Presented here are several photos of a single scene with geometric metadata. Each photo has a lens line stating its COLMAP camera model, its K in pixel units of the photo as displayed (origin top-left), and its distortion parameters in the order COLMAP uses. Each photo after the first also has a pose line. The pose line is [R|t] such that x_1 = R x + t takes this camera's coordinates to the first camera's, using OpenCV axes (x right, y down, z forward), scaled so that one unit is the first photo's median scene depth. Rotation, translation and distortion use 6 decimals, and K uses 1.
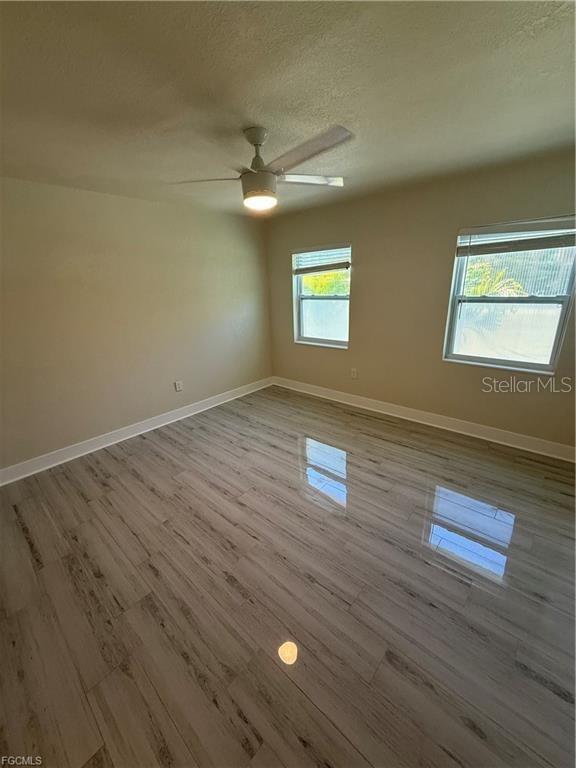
lens RADIAL K [[305.9, 0, 287.8], [0, 305.9, 382.1], [0, 0, 1]] dist [-0.000638, 0.000098]
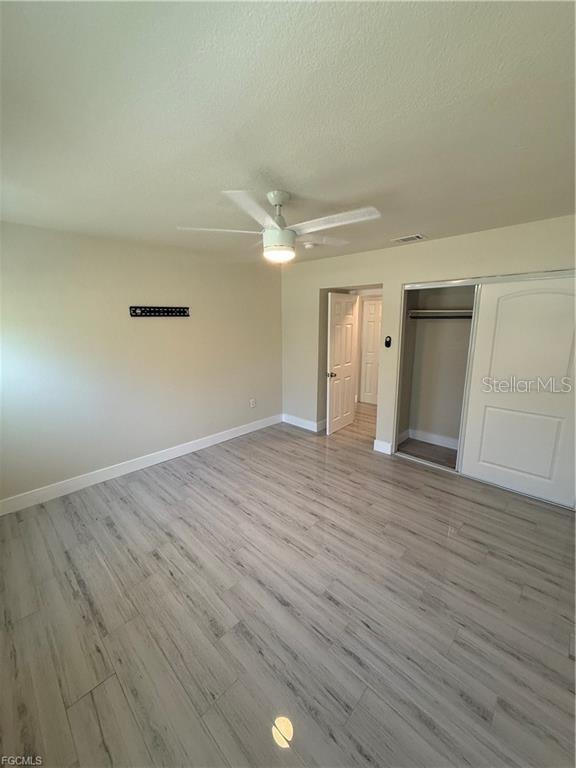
lens RADIAL K [[305.9, 0, 287.8], [0, 305.9, 382.1], [0, 0, 1]] dist [-0.000638, 0.000098]
pose [[-0.998304, 0.032364, 0.048384, -0.111550], [0.052232, 0.864947, 0.499137, -0.526812], [-0.025696, 0.500818, -0.865171, 1.541651]]
